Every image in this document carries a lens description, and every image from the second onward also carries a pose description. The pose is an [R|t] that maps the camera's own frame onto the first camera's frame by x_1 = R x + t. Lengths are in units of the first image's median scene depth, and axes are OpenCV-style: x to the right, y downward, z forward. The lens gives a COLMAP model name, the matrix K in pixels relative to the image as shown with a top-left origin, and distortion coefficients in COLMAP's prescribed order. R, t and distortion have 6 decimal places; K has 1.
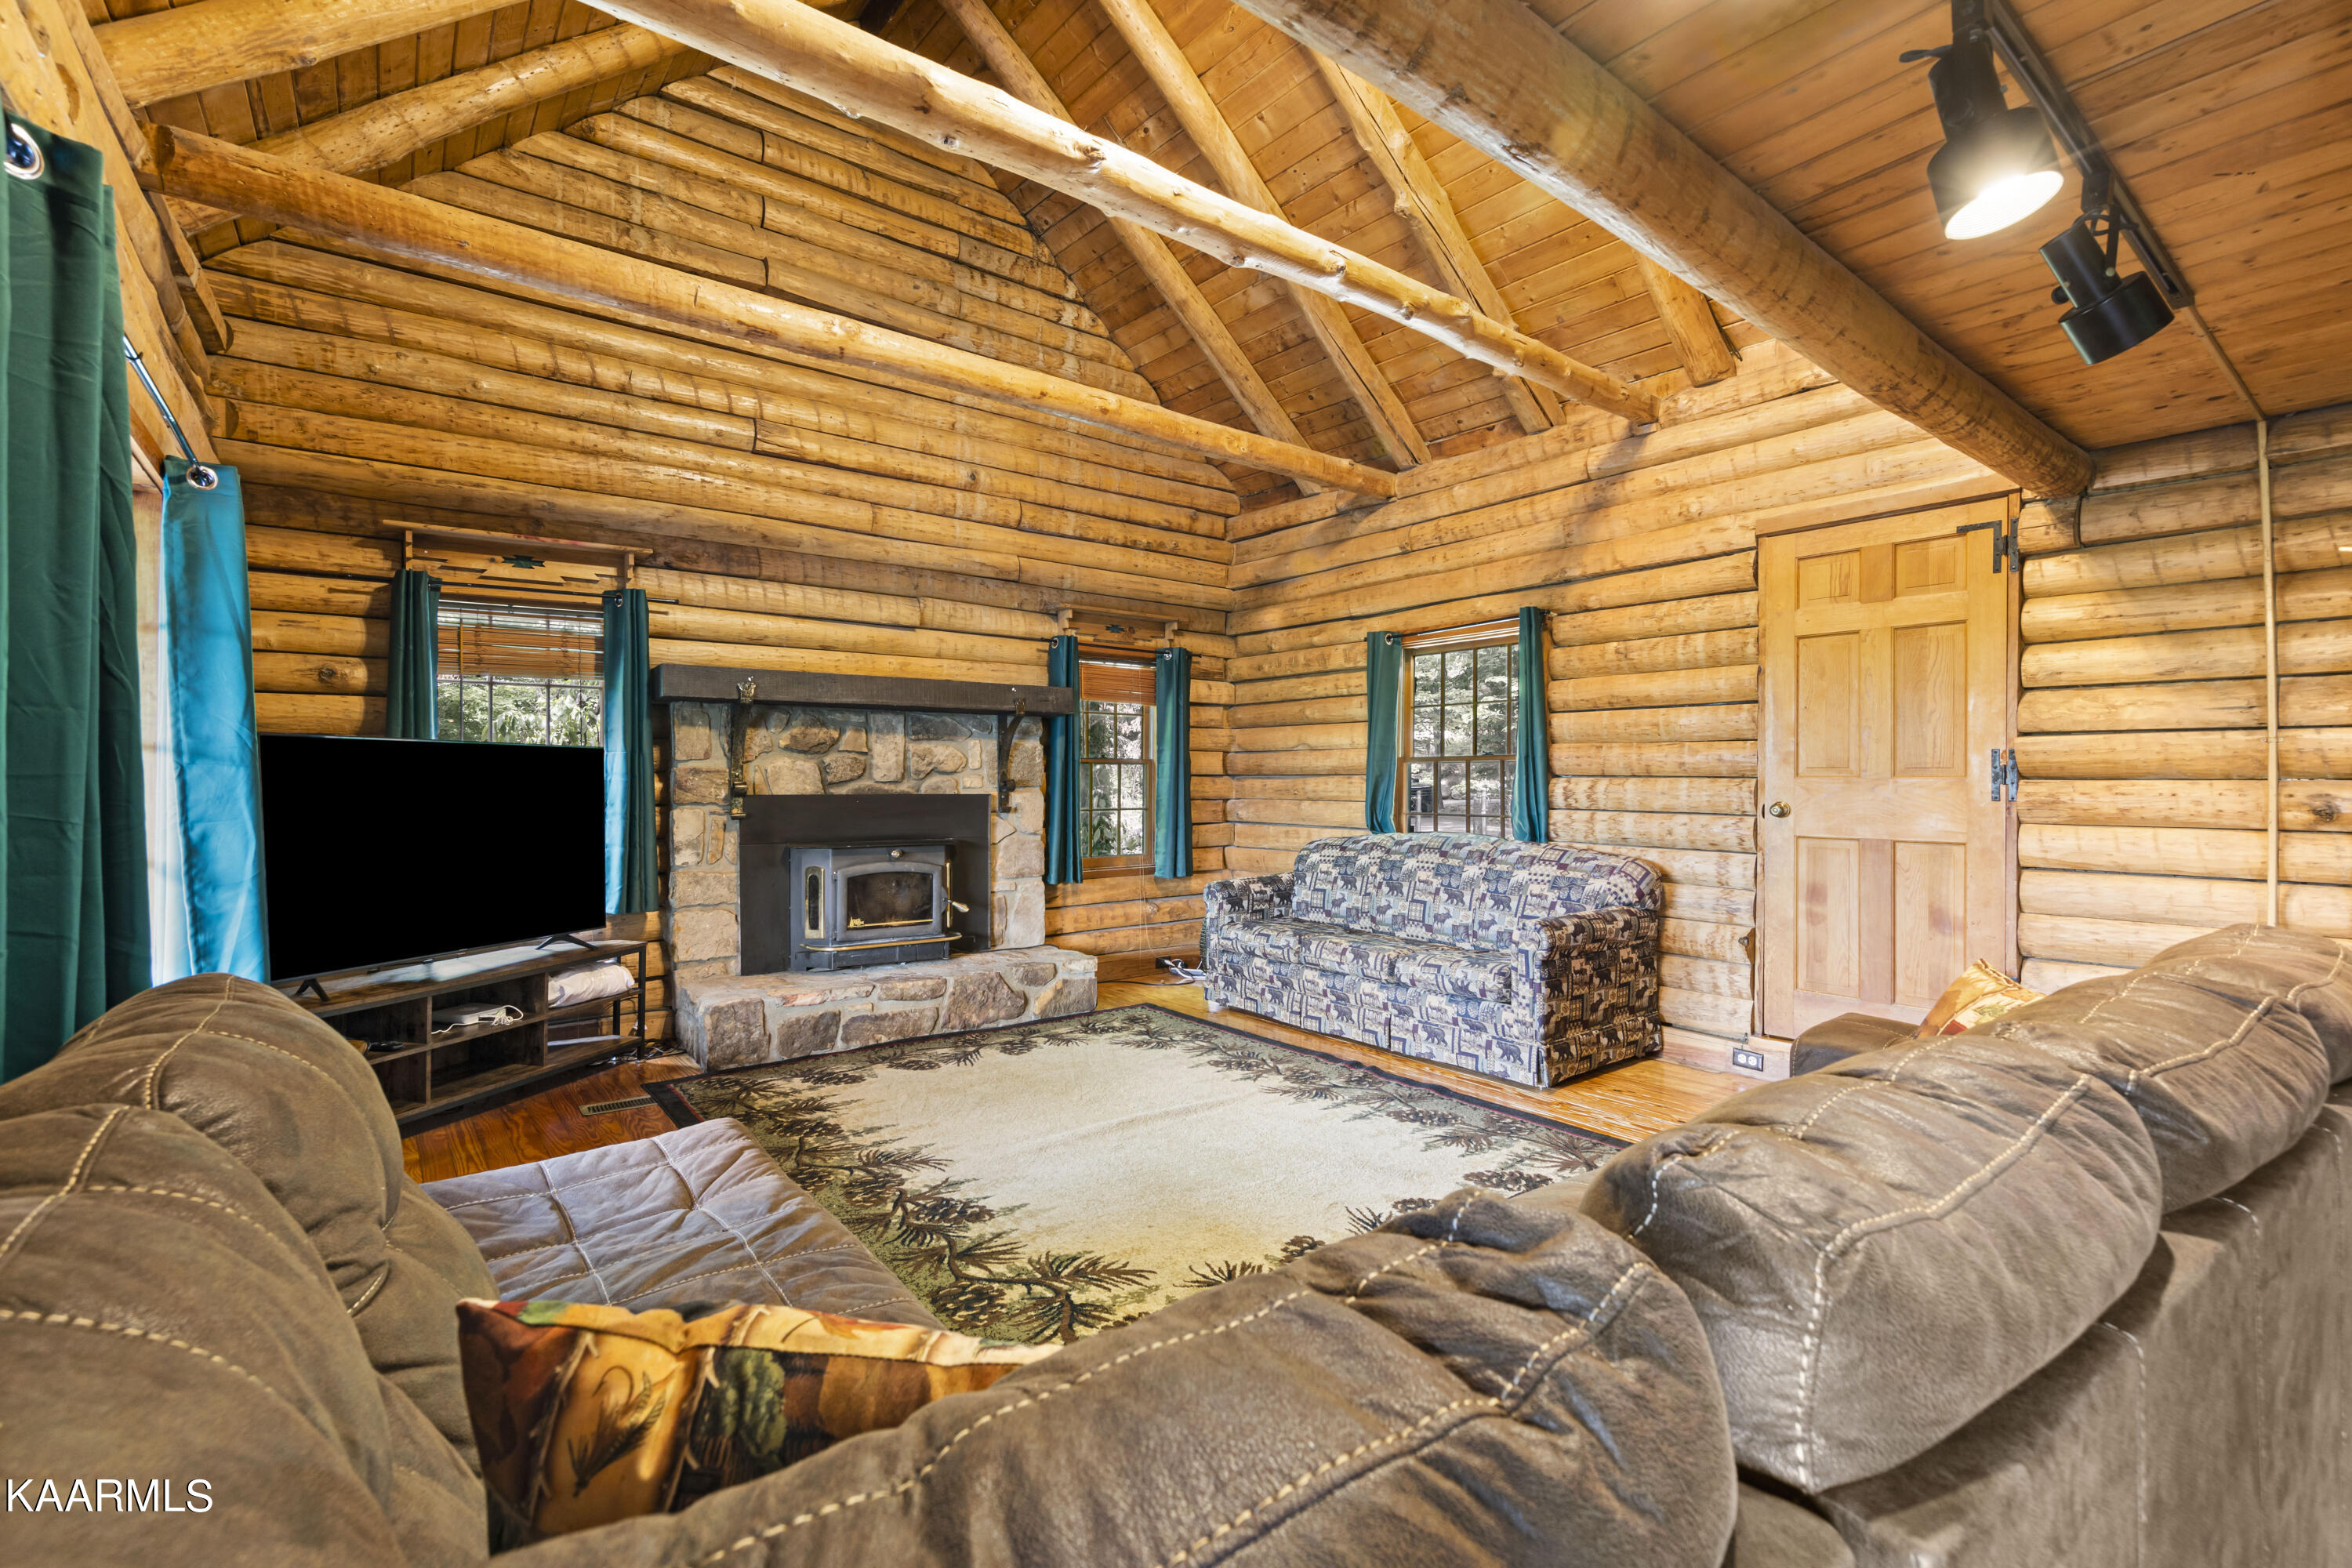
lens RADIAL K [[1054.6, 0, 1183.3], [0, 1054.6, 781.0], [0, 0, 1]] dist [0.007863, -0.000658]
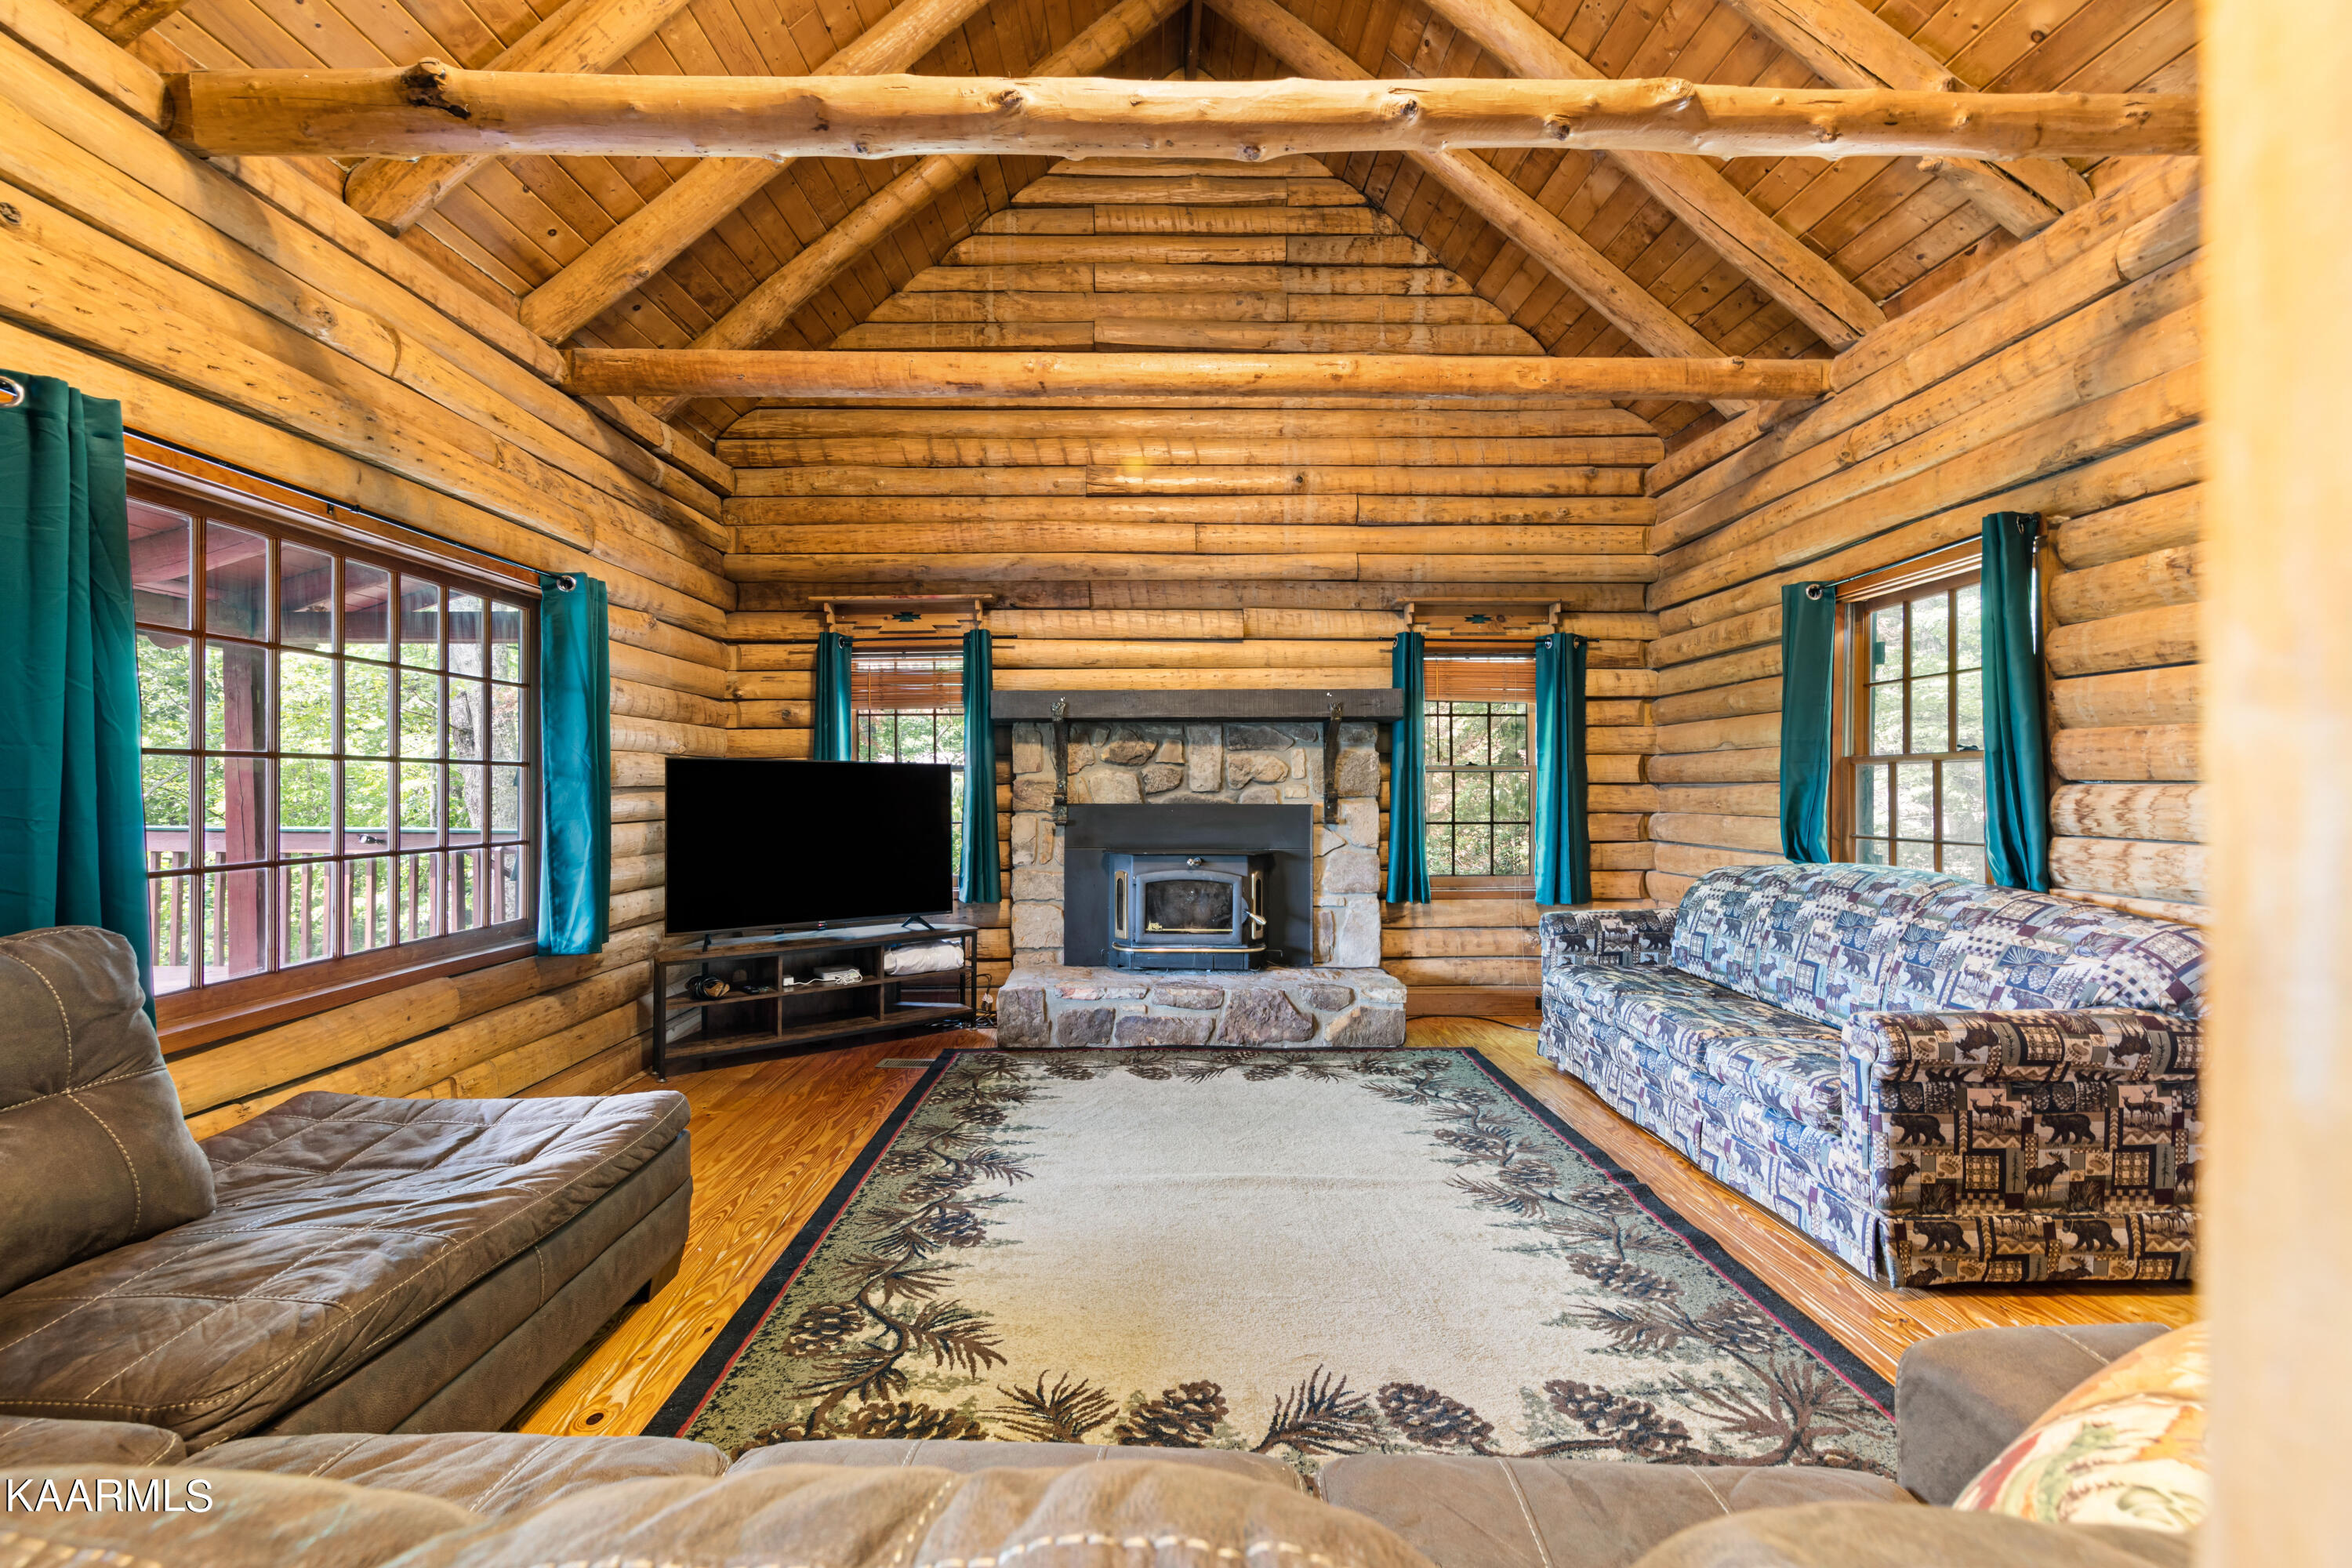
lens RADIAL K [[990.7, 0, 1168.9], [0, 990.7, 783.7], [0, 0, 1]] dist [0.007531, -0.000860]
pose [[0.791388, -0.005520, -0.611289, 0.319756], [0.001249, 0.999972, -0.007412, 0.000077], [0.611313, 0.005102, 0.791372, 0.244606]]
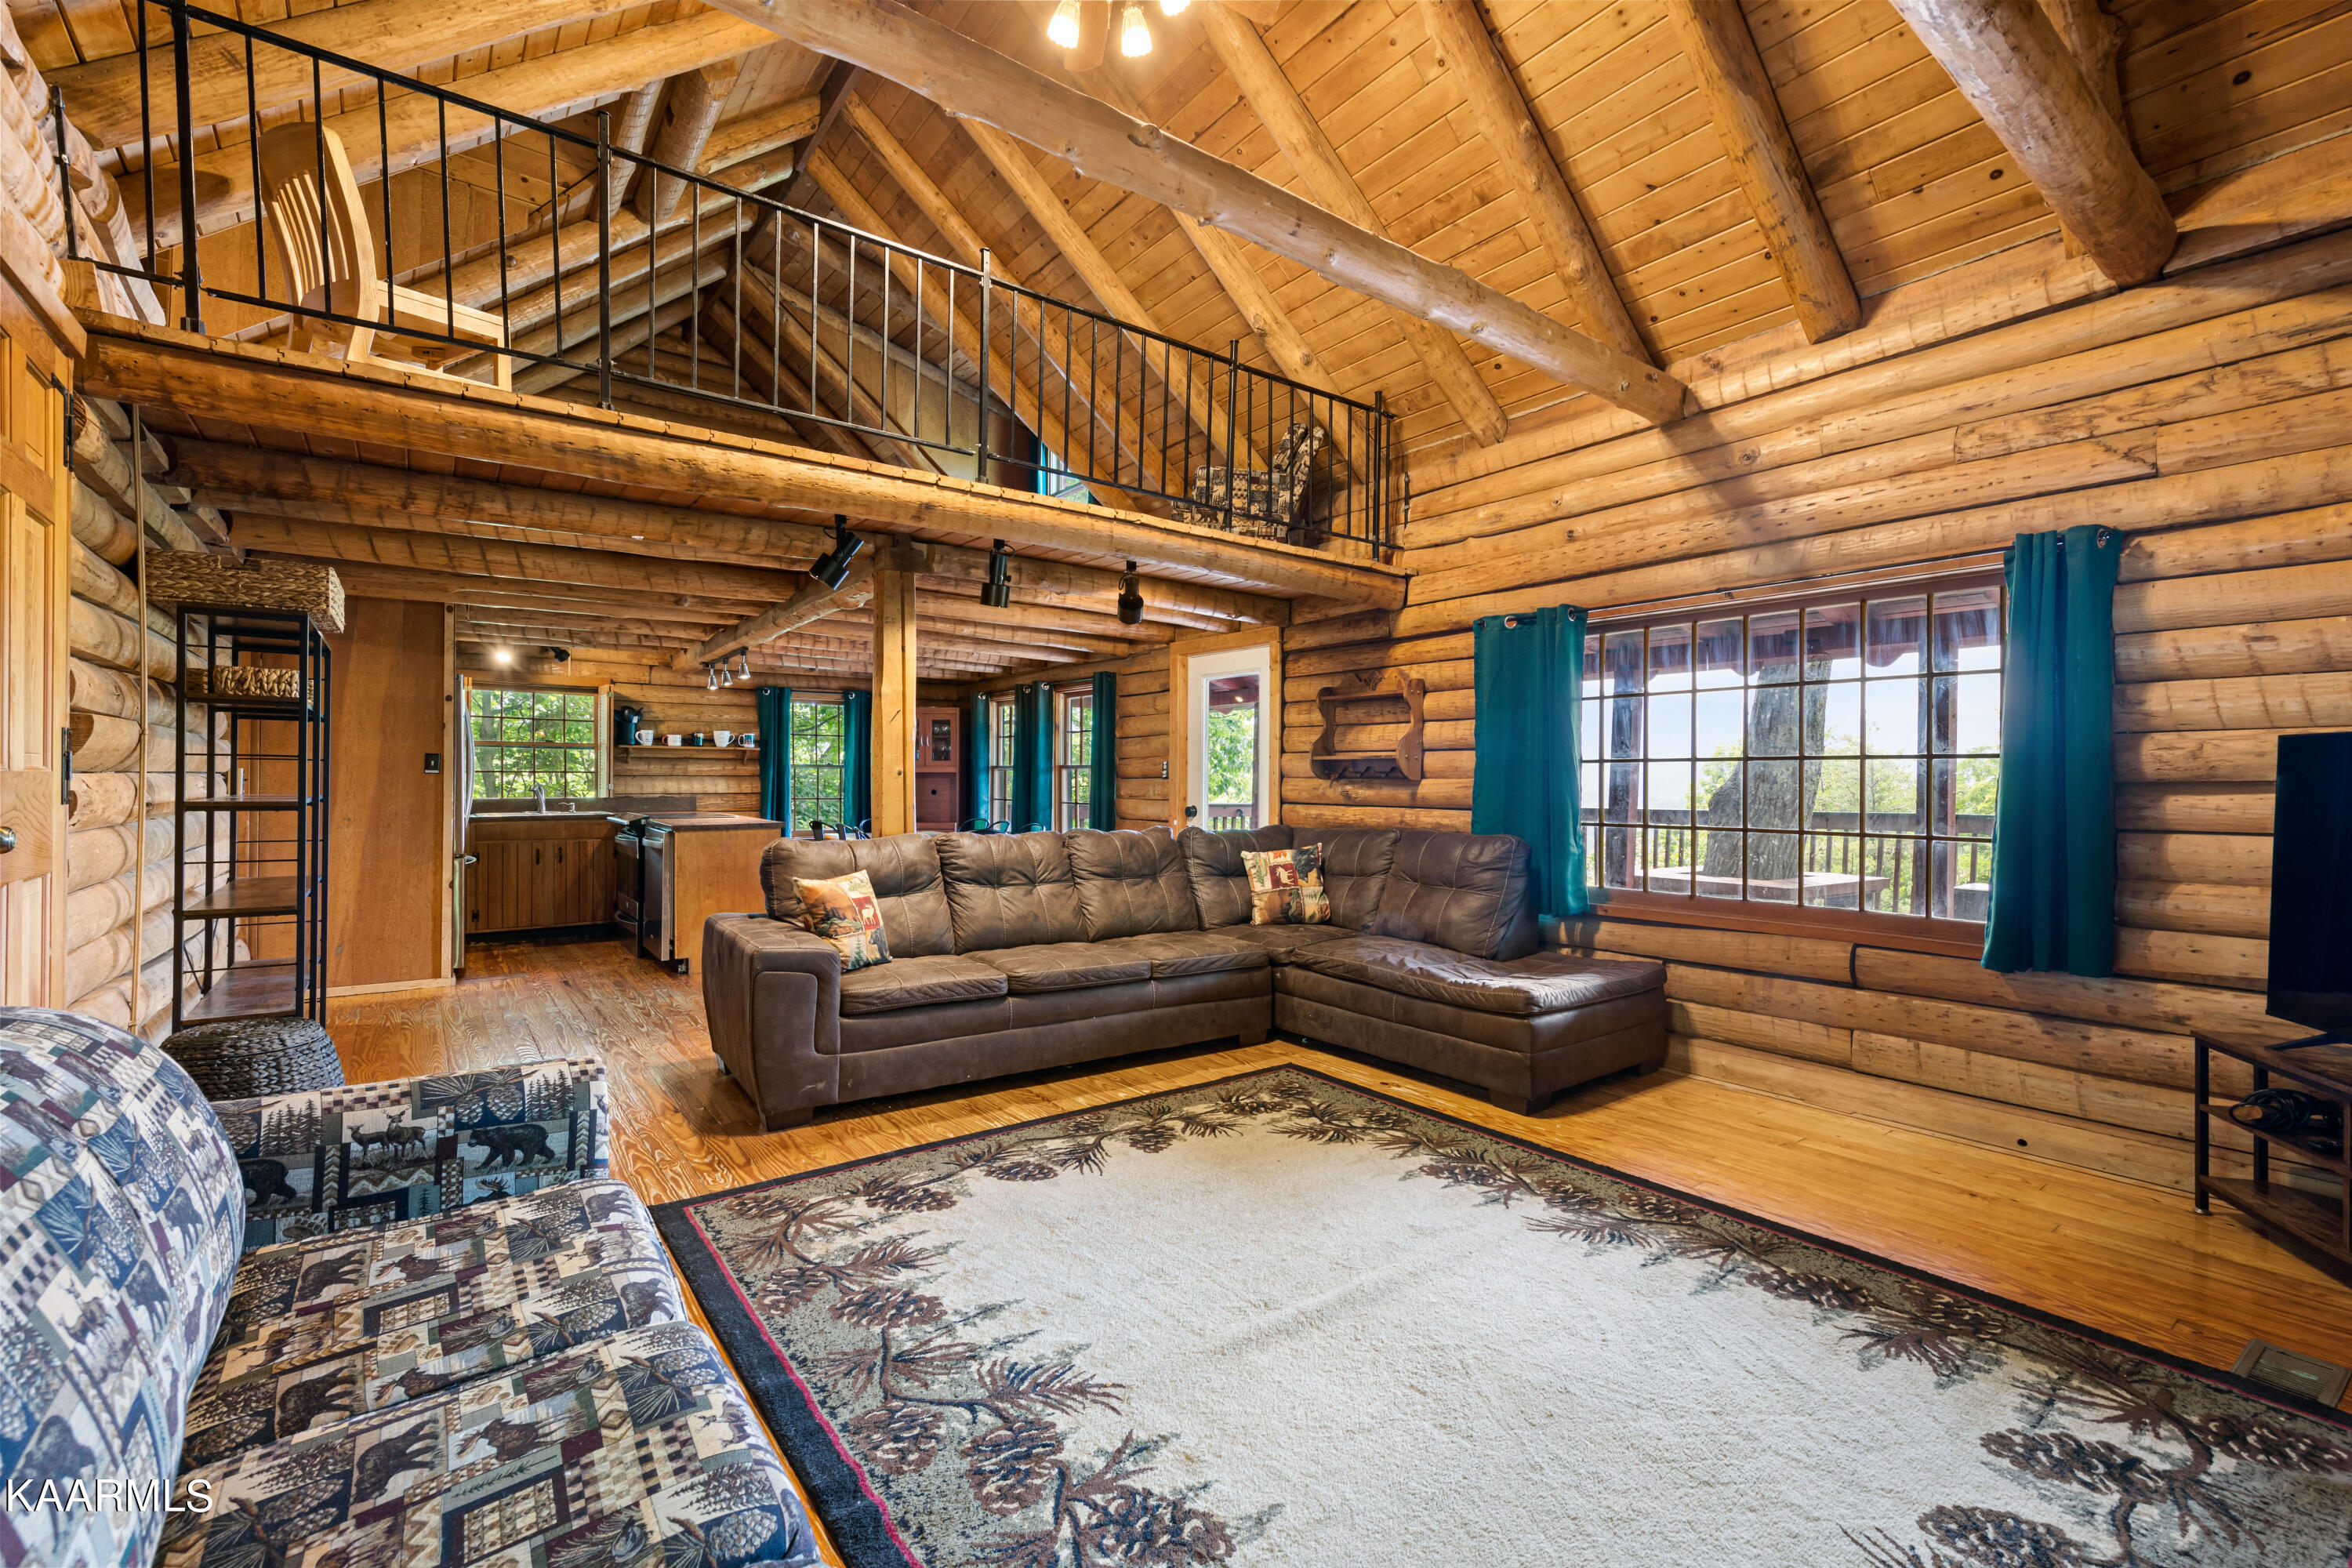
lens RADIAL K [[990.7, 0, 1158.3], [0, 990.7, 789.3], [0, 0, 1]] dist [0.007531, -0.000860]
pose [[-0.998936, -0.006943, 0.045599, 0.033674], [-0.006255, 0.999865, 0.015203, -0.004487], [-0.045699, 0.014901, -0.998844, 1.287509]]
